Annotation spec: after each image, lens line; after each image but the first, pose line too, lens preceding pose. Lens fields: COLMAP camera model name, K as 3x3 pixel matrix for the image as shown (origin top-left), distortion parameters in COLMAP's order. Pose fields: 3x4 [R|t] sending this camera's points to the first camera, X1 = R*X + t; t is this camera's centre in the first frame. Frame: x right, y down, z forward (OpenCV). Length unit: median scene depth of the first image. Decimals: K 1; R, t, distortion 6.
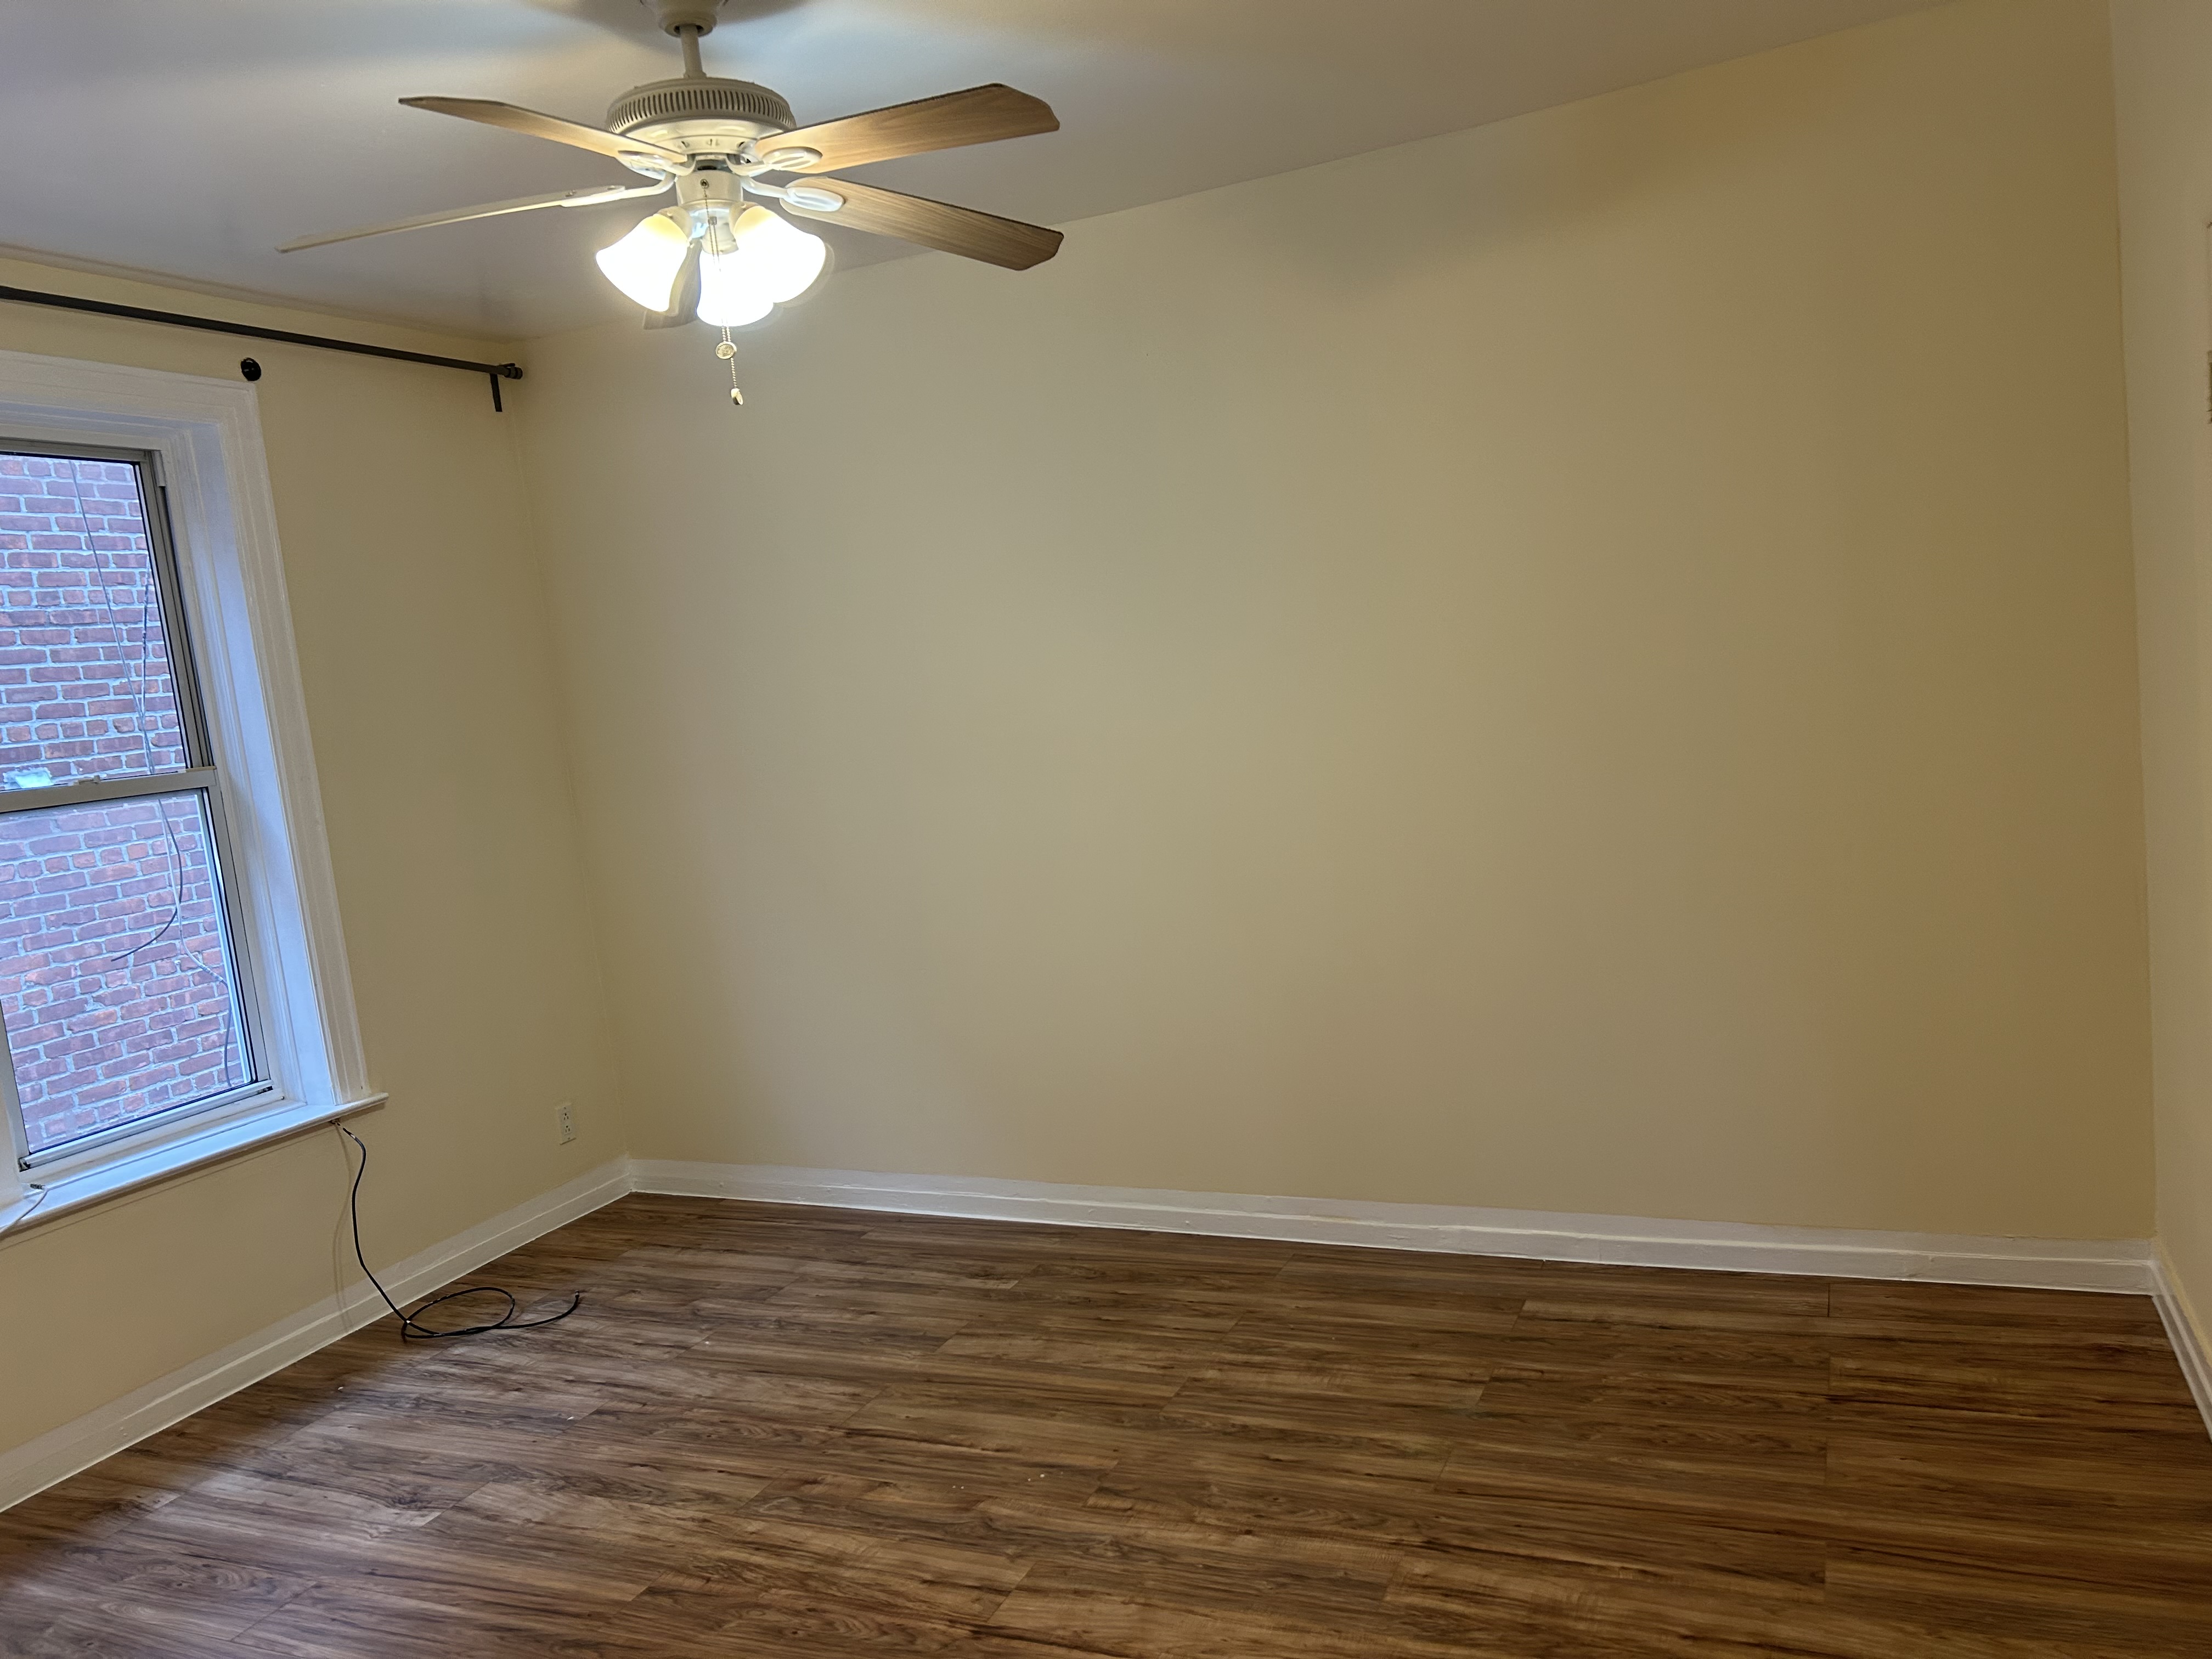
lens RADIAL K [[1669.4, 0, 1100.0], [0, 1669.4, 842.4], [0, 0, 1]] dist [0.050561, -0.048103]
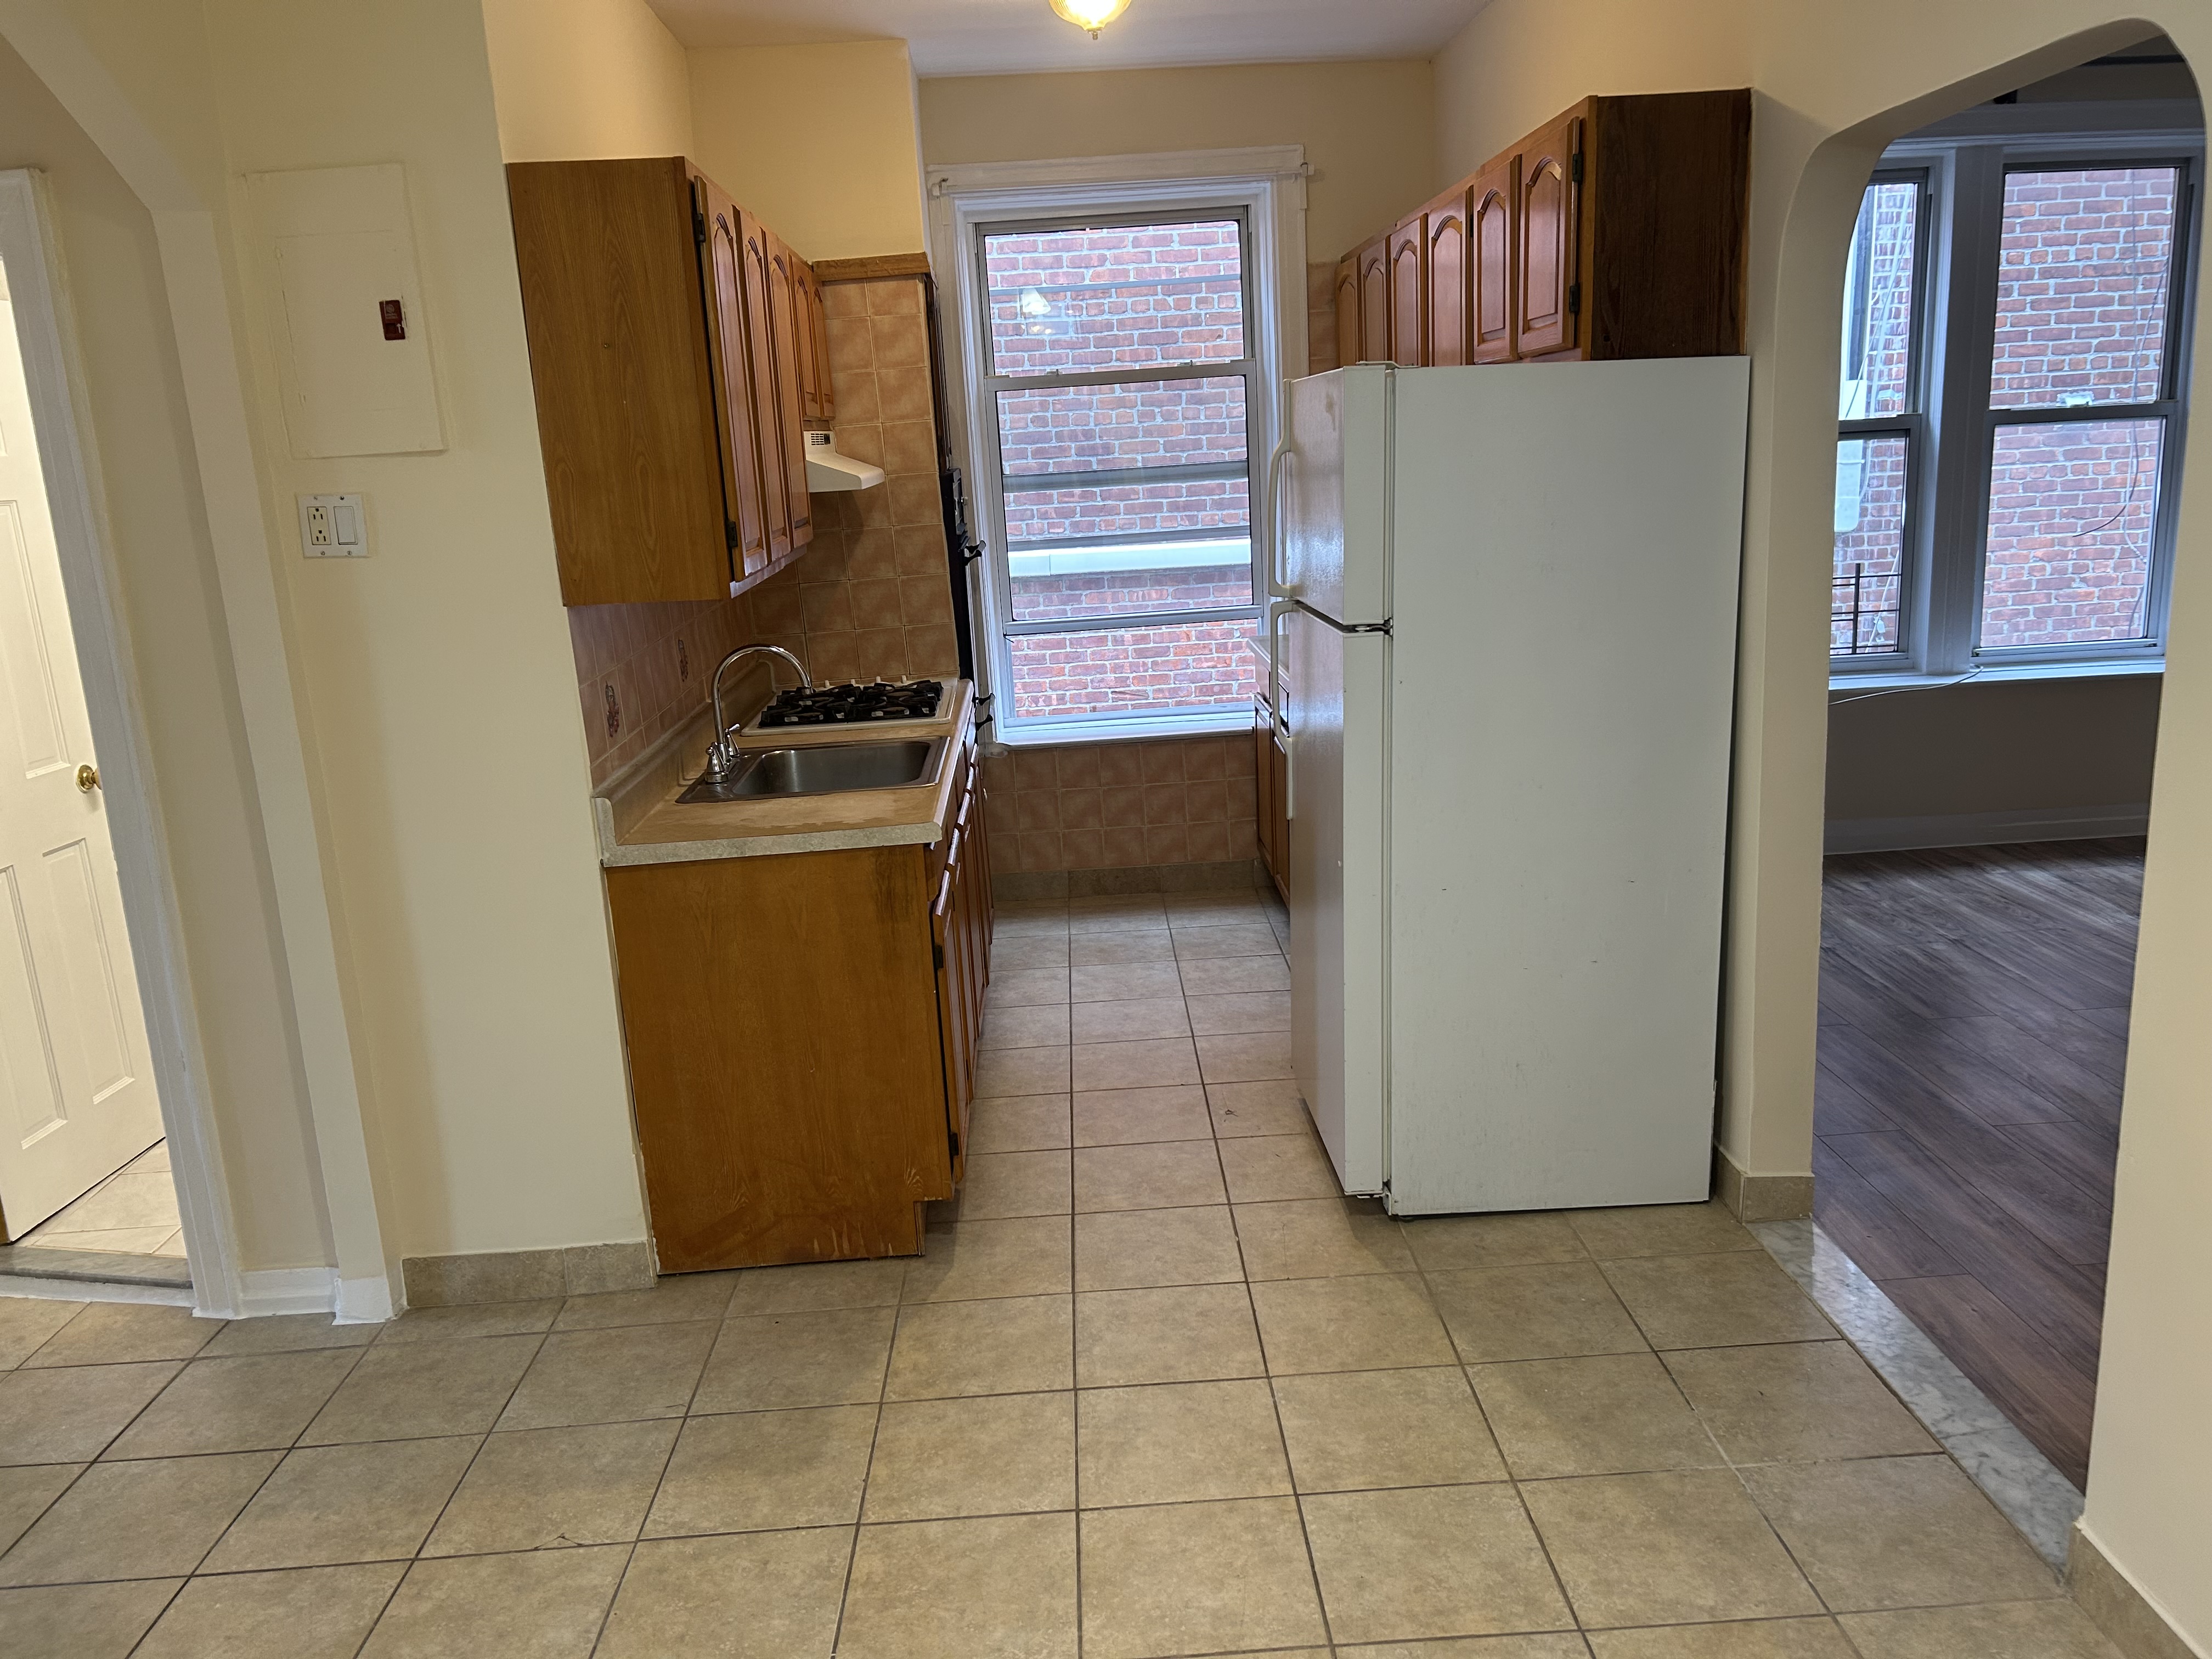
lens RADIAL K [[1668.9, 0, 1087.0], [0, 1668.9, 845.6], [0, 0, 1]] dist [0.048319, -0.055499]
pose [[0.439036, 0.289306, -0.850617, 0.394842], [-0.095010, 0.956381, 0.276239, 0.006833], [0.893432, -0.040462, 0.447372, -0.457385]]
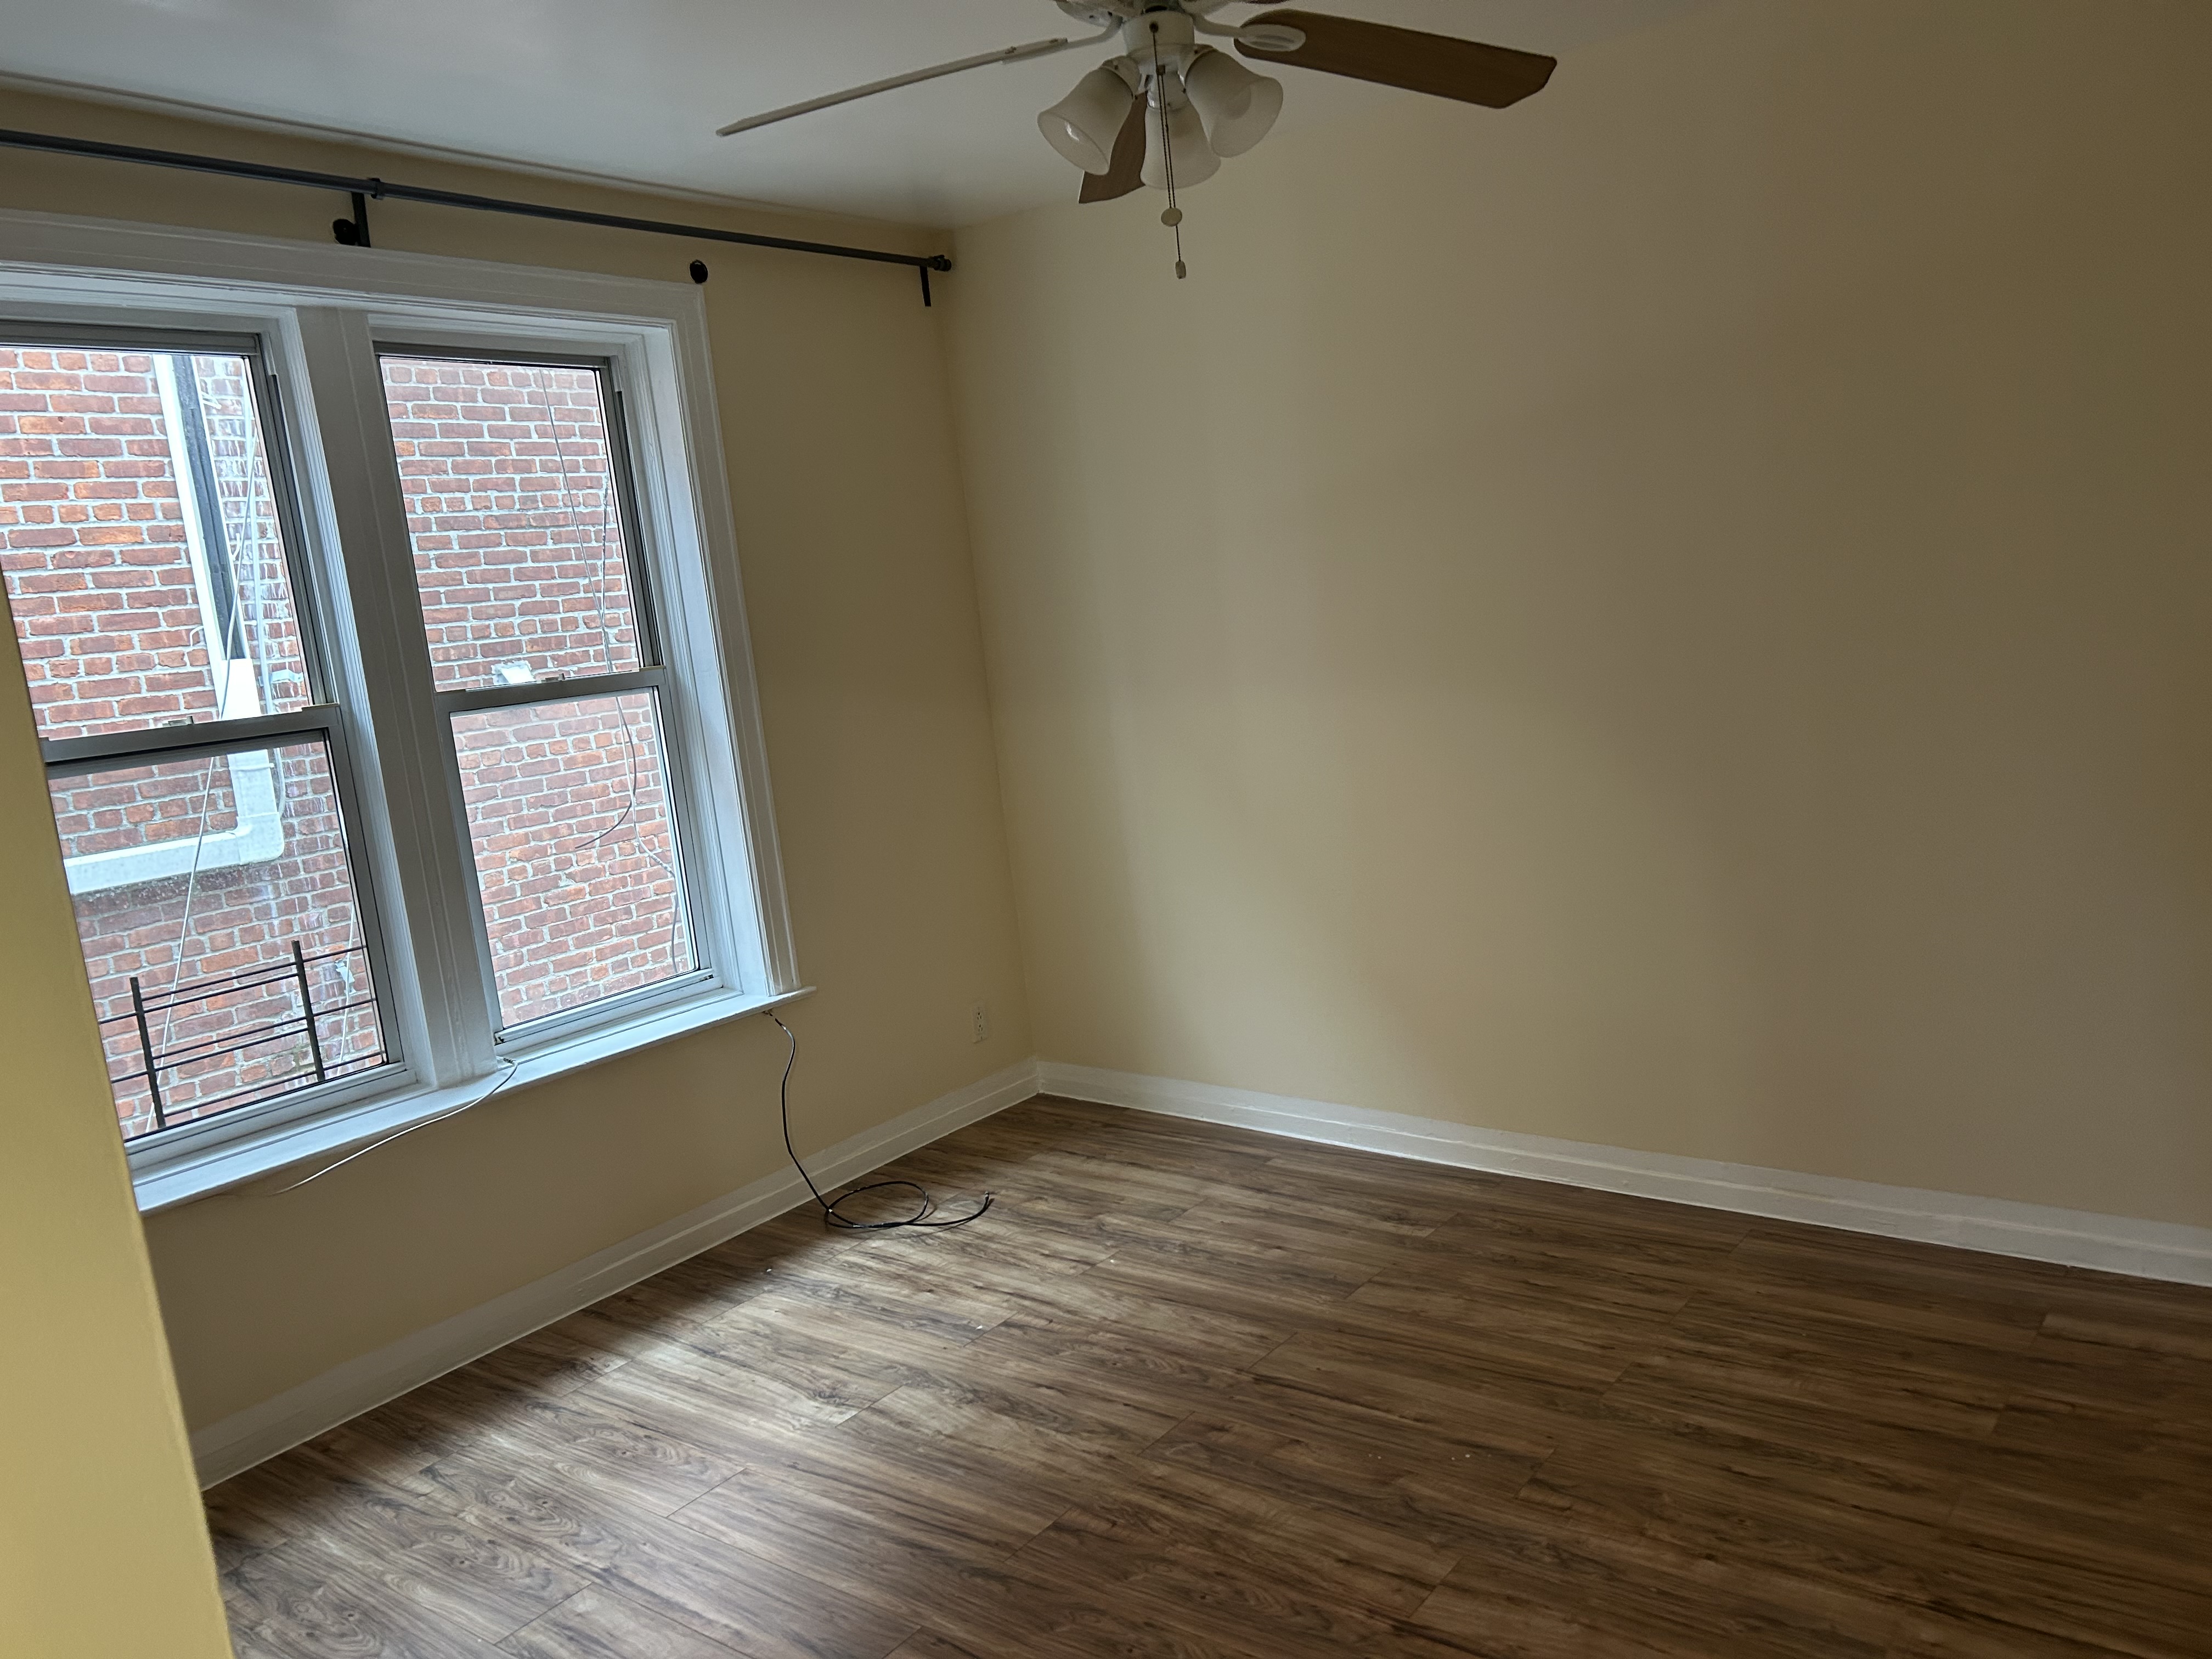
lens RADIAL K [[1668.9, 0, 1087.0], [0, 1668.9, 845.6], [0, 0, 1]] dist [0.048319, -0.055499]
pose [[0.970308, 0.039158, -0.238684, -0.026481], [-0.023759, 0.997466, 0.067058, -0.011673], [0.240705, -0.059396, 0.968779, 0.069214]]
